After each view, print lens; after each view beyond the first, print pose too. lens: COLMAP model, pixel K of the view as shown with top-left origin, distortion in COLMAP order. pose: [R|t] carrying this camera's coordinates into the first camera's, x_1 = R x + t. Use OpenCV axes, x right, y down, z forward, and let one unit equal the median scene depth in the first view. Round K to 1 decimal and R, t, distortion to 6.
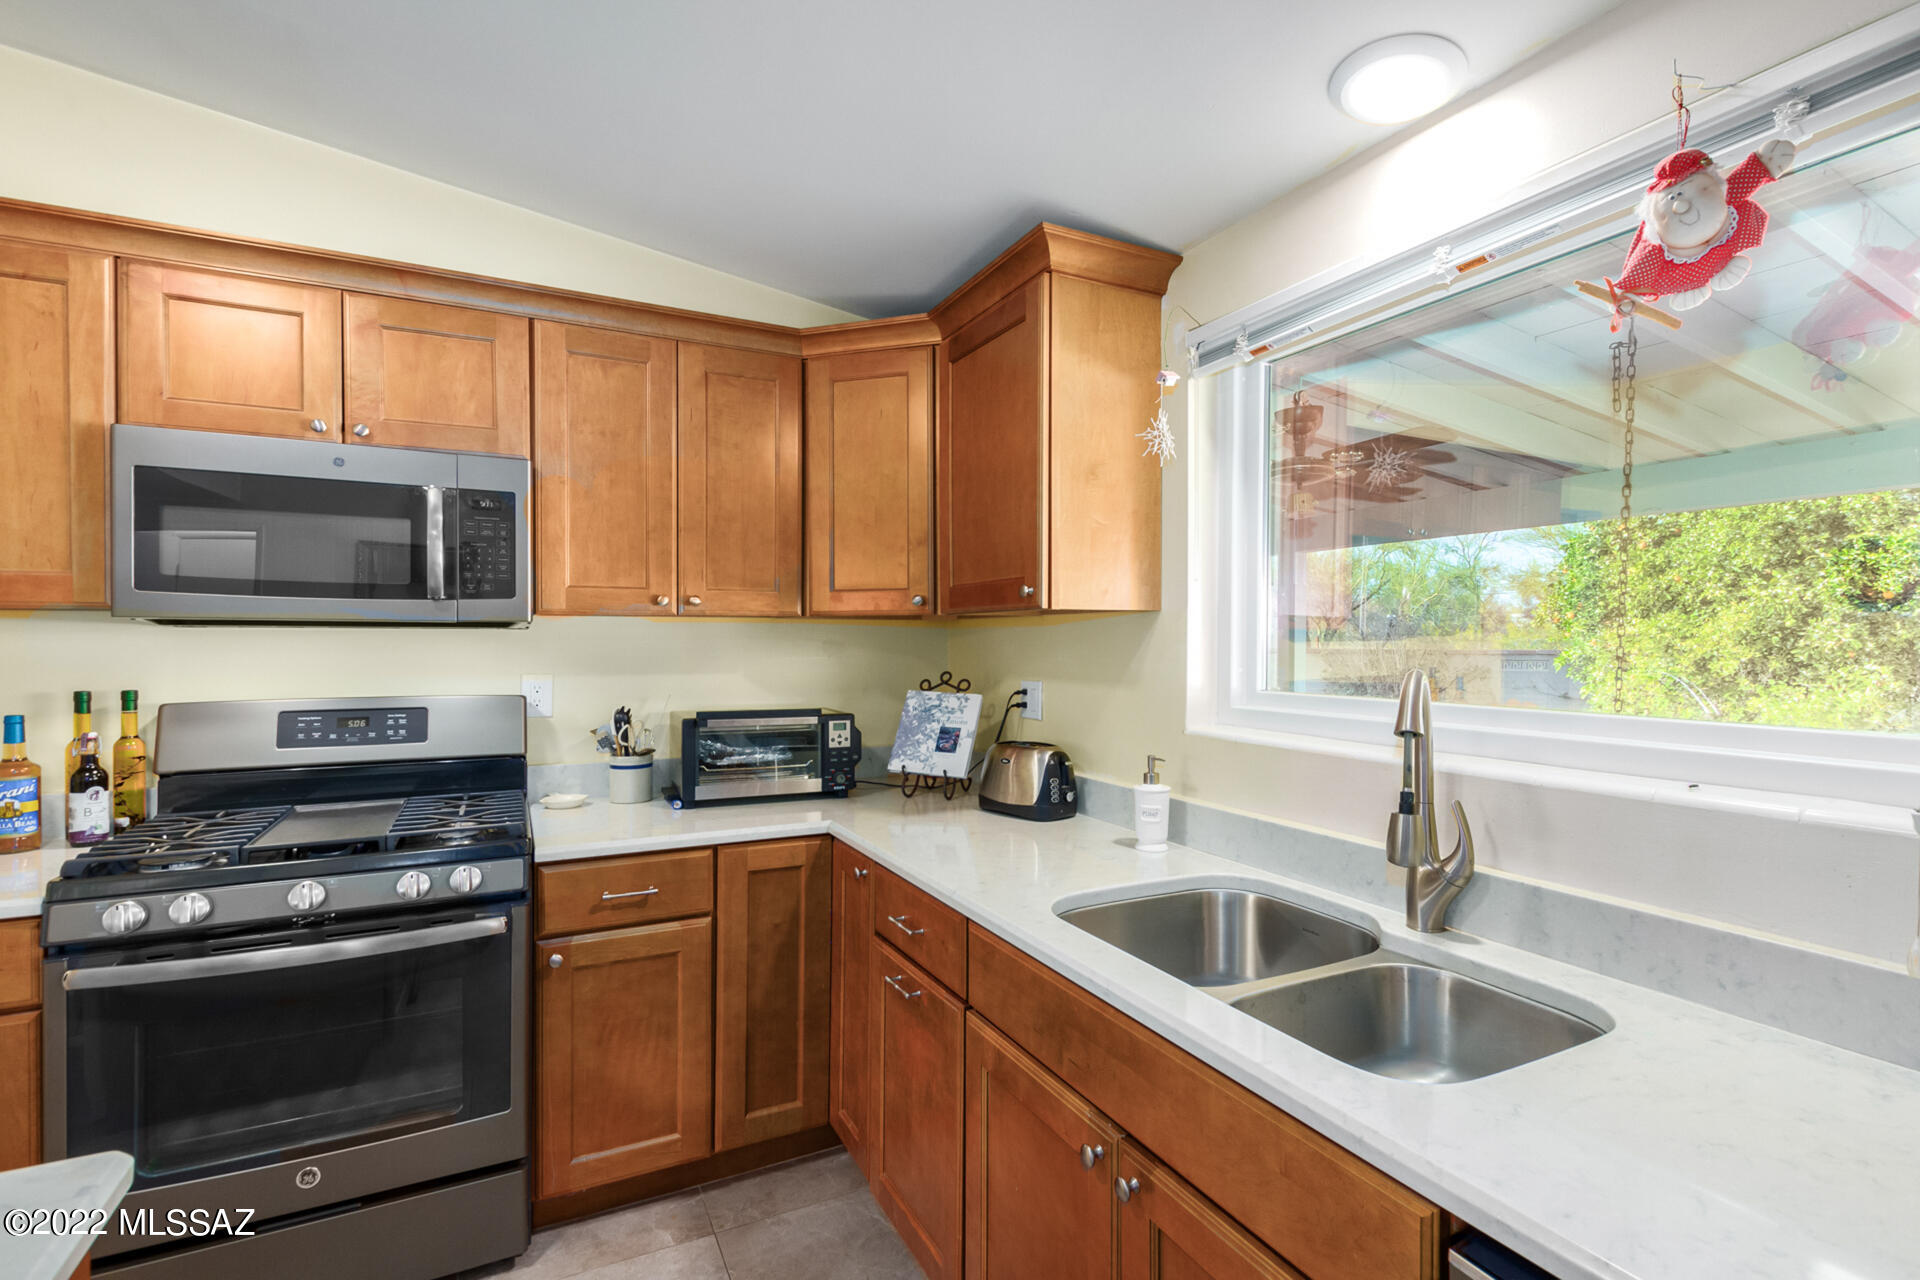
lens RADIAL K [[876.6, 0, 951.1], [0, 876.6, 643.3], [0, 0, 1]] dist [0.008494, -0.003295]
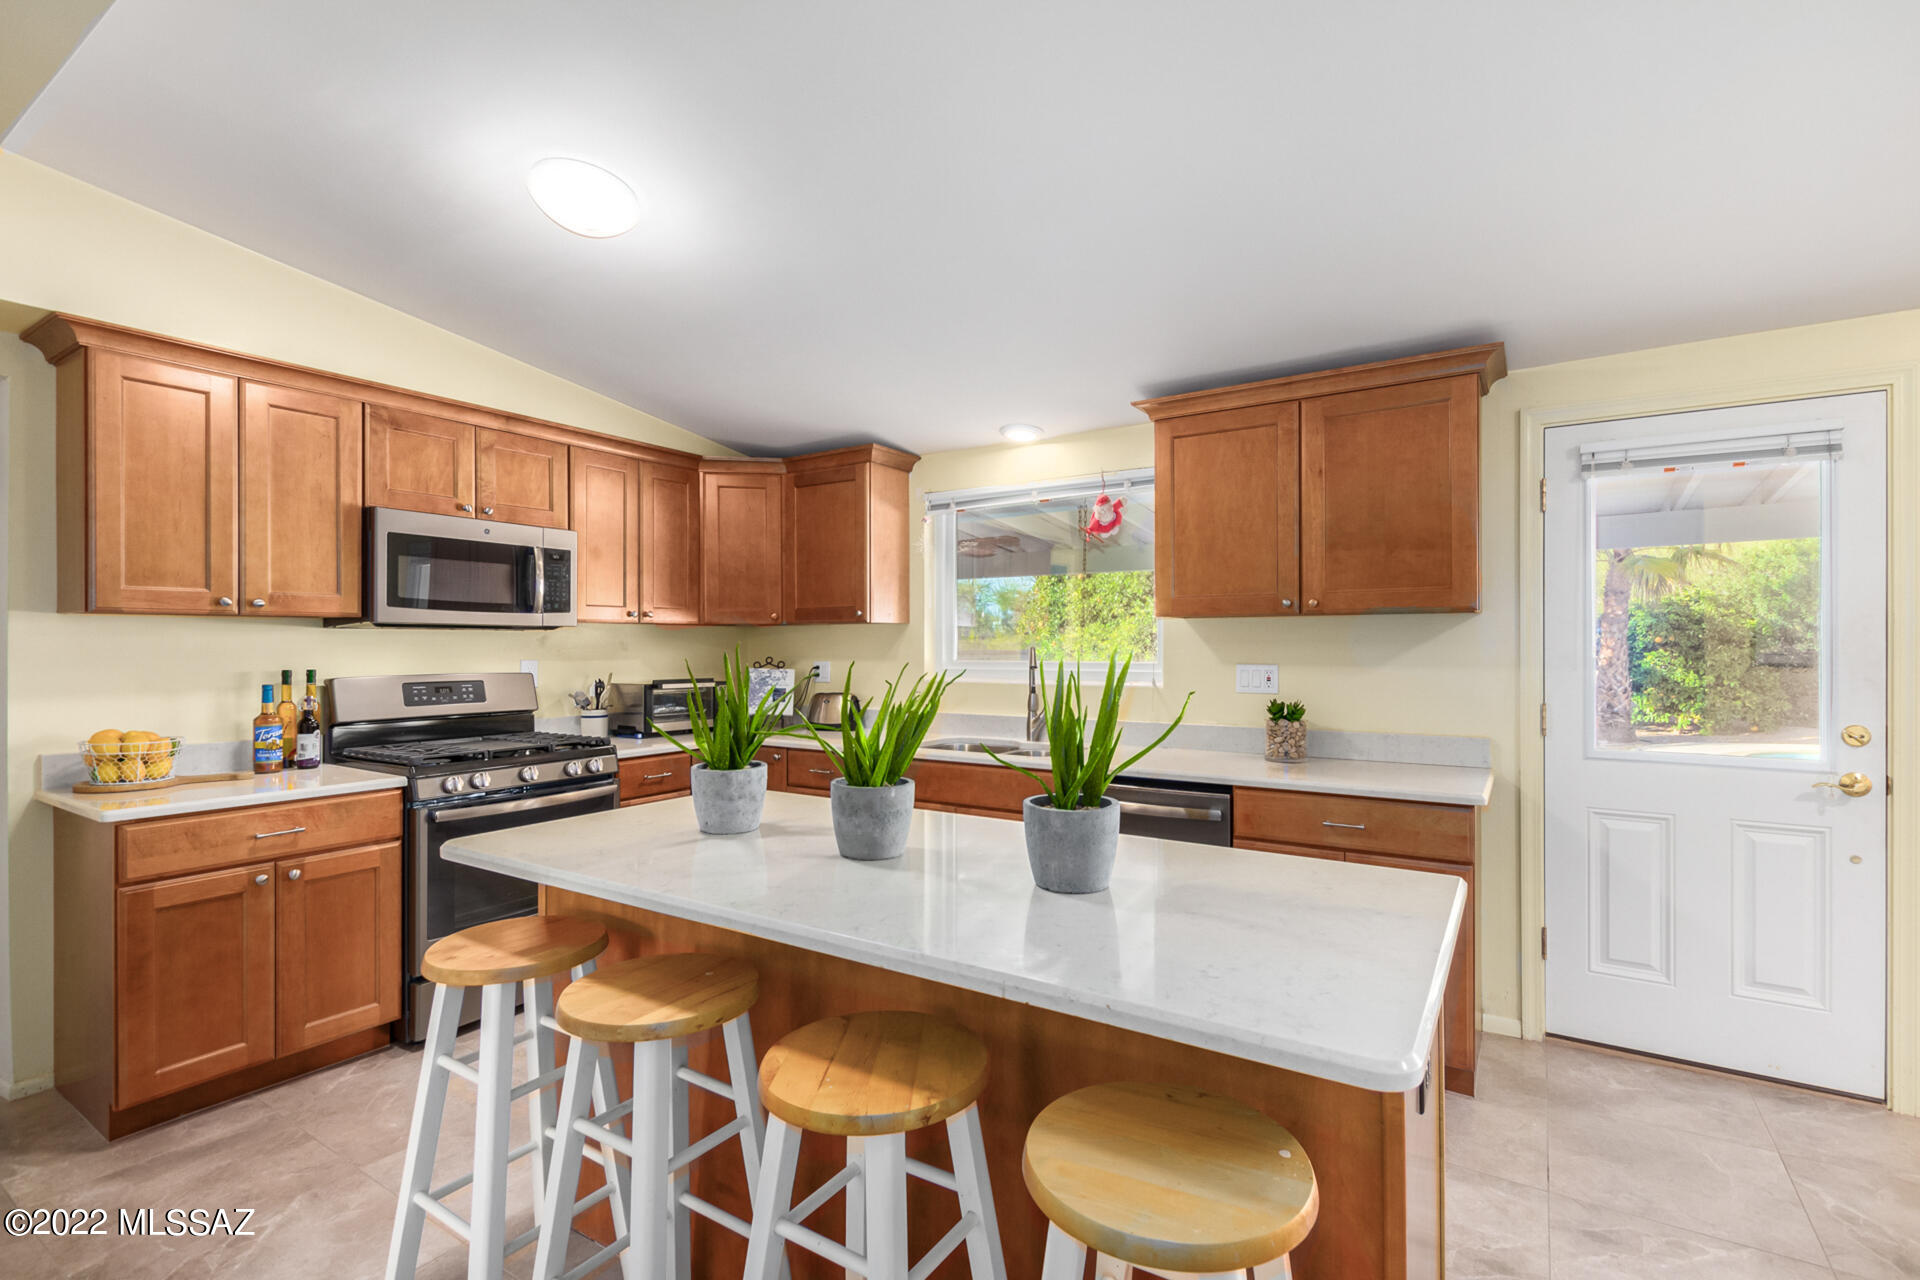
lens RADIAL K [[876.6, 0, 974.7], [0, 876.6, 640.8], [0, 0, 1]] dist [0.008494, -0.003295]
pose [[0.852651, -0.002284, 0.522476, -0.713122], [0.007255, 0.999946, -0.007468, 0.021804], [-0.522430, 0.010158, 0.852622, -0.847913]]
